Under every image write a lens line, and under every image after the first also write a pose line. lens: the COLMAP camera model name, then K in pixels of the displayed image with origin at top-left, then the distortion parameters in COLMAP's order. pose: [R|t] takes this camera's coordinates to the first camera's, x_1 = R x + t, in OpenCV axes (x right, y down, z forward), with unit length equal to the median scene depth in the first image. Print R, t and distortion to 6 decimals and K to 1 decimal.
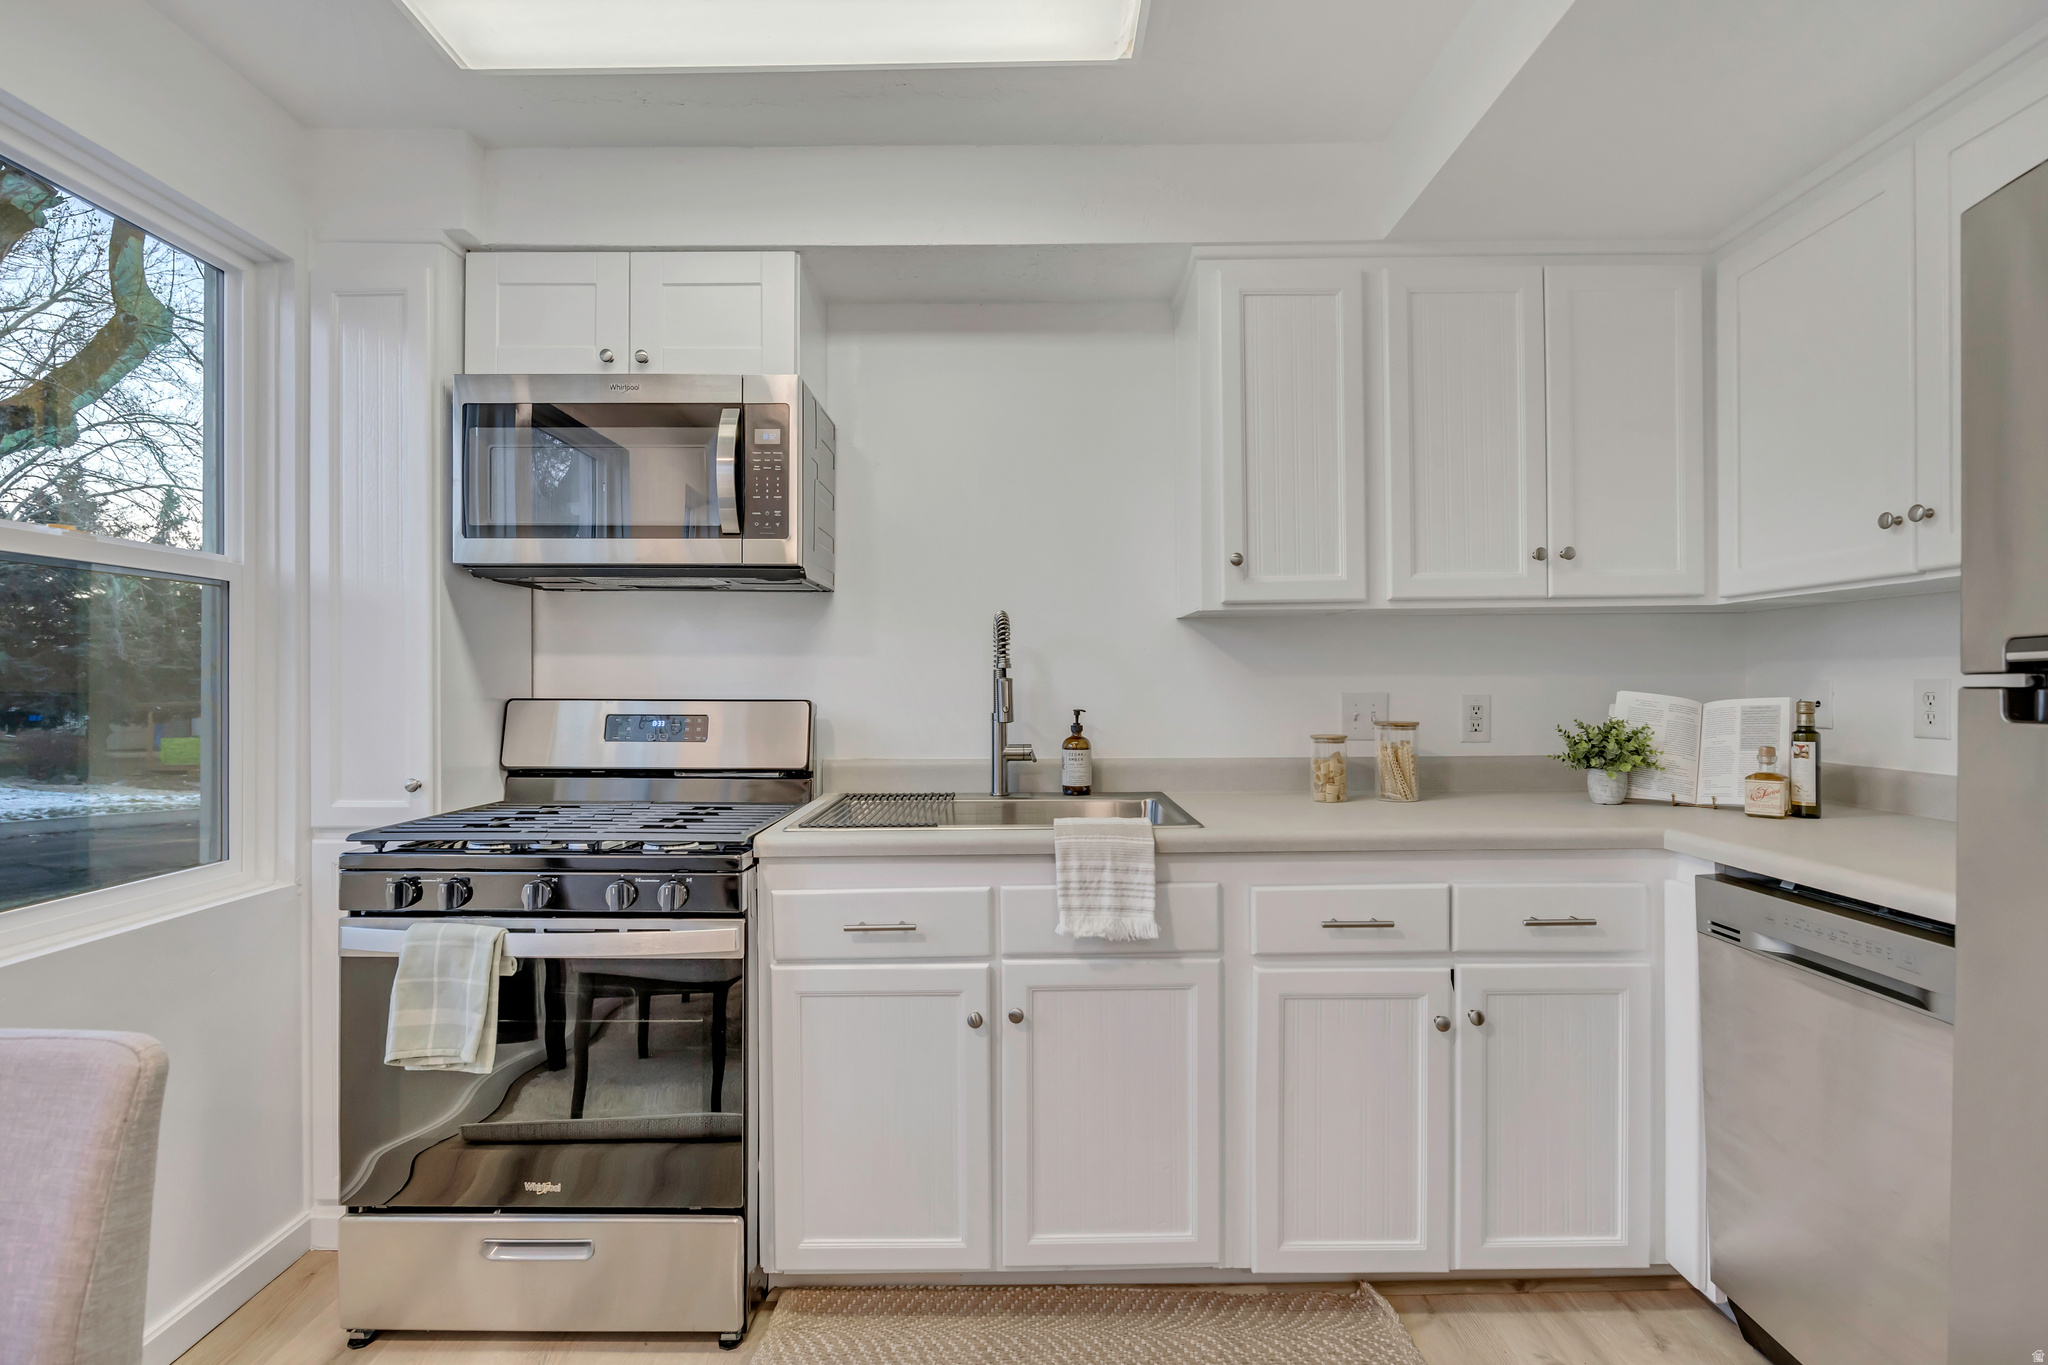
lens RADIAL K [[948.5, 0, 1032.9], [0, 948.5, 679.4], [0, 0, 1]] dist [-0.000620, 0.000069]
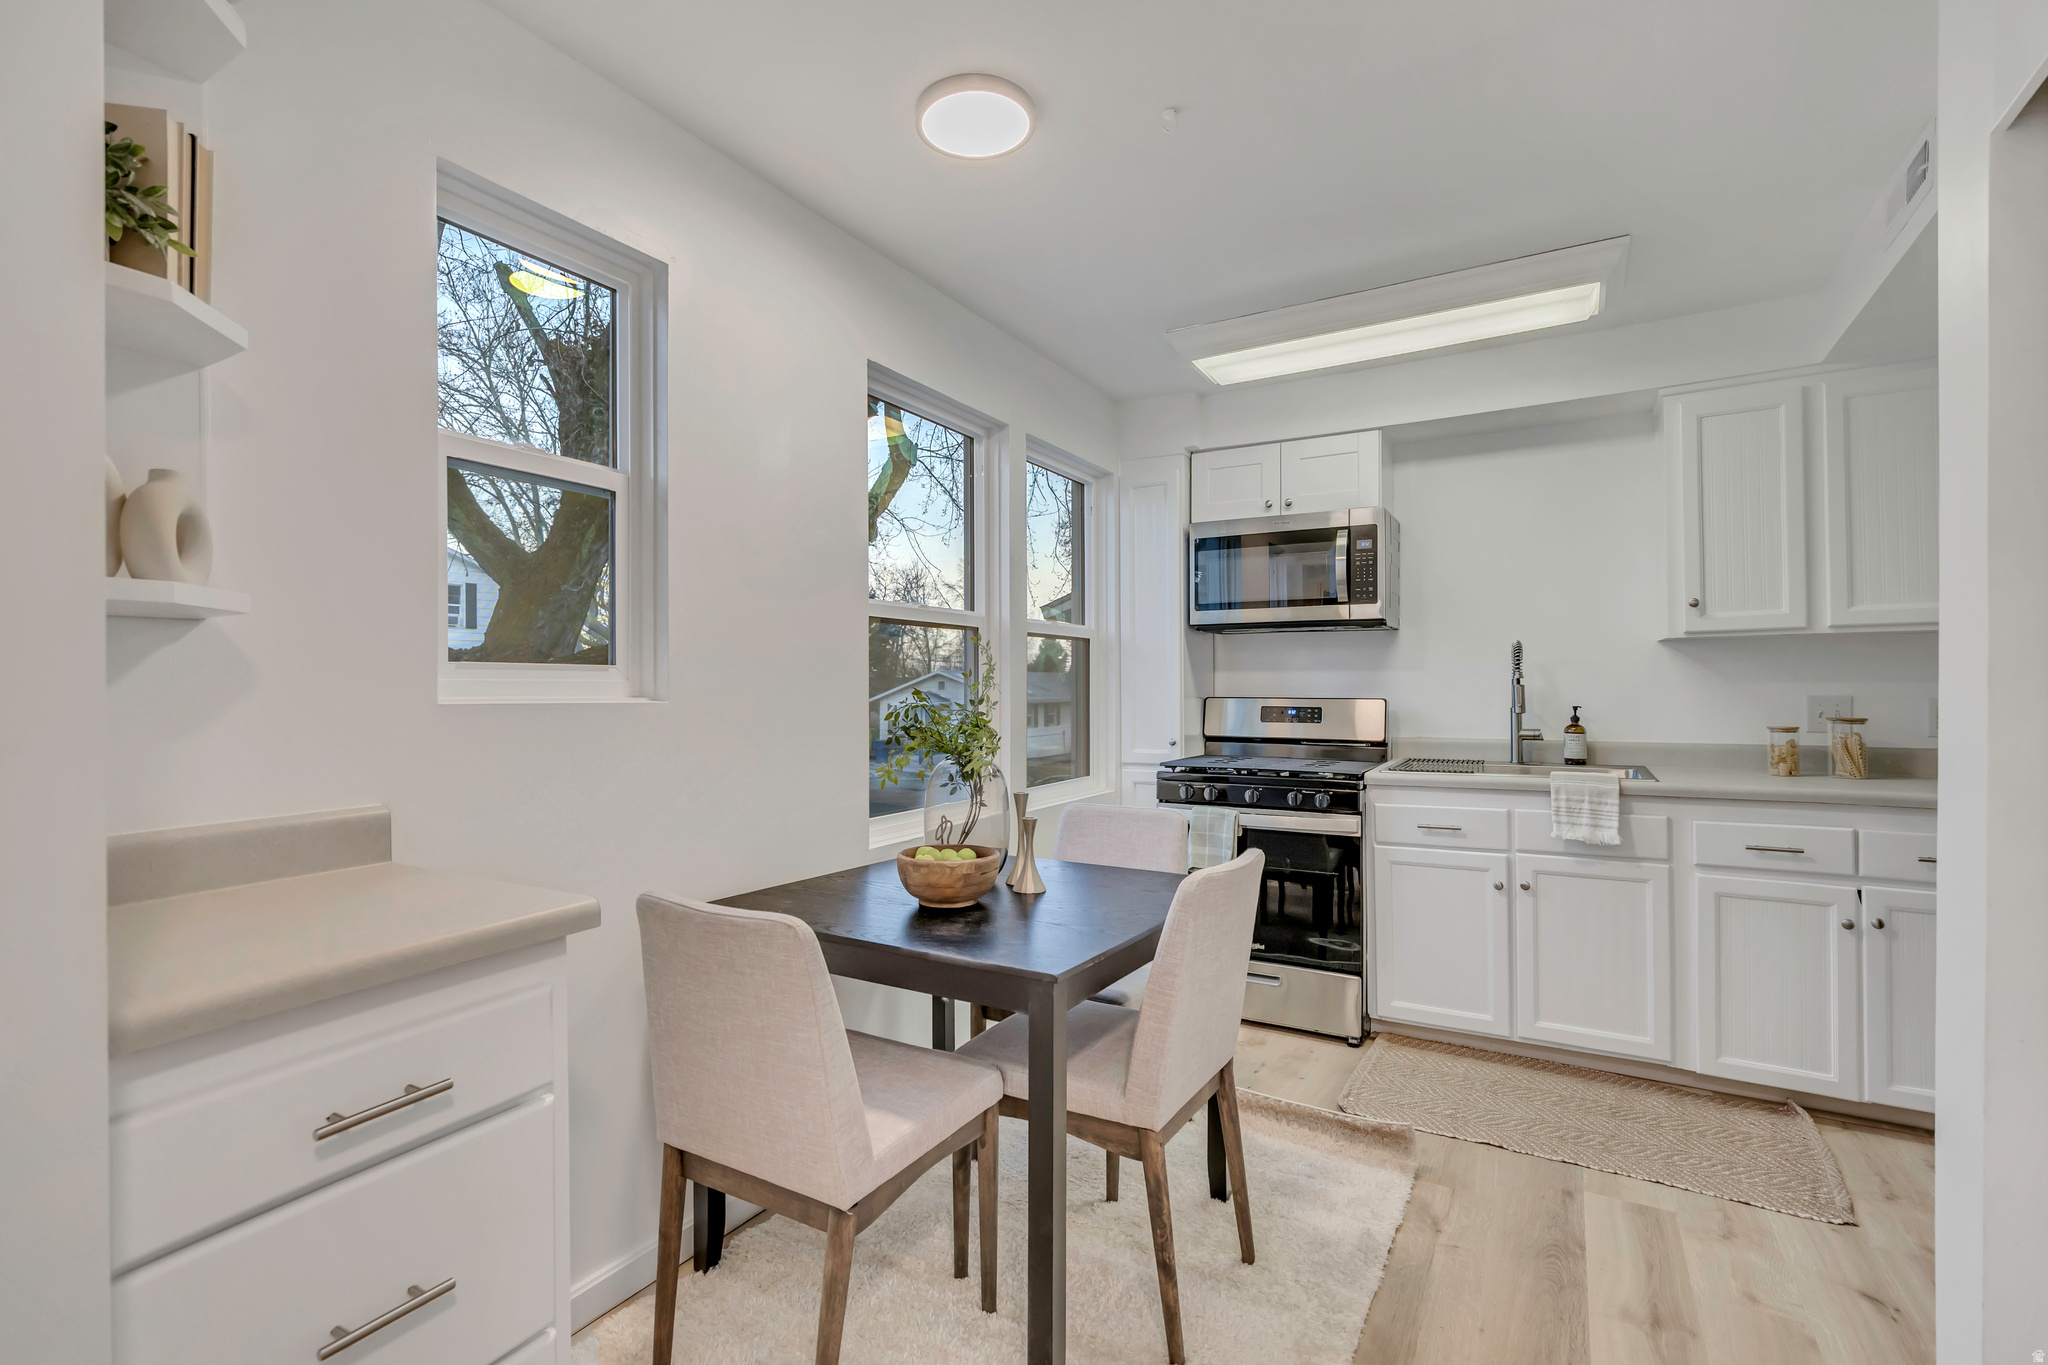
lens RADIAL K [[1006.6, 0, 1026.7], [0, 1006.6, 674.9], [0, 0, 1]] dist [0.001224, -0.033334]
pose [[0.874757, -0.005534, -0.484530, 0.066635], [0.002393, 0.999972, -0.007102, -0.008723], [0.484556, 0.005053, 0.874746, -0.889201]]
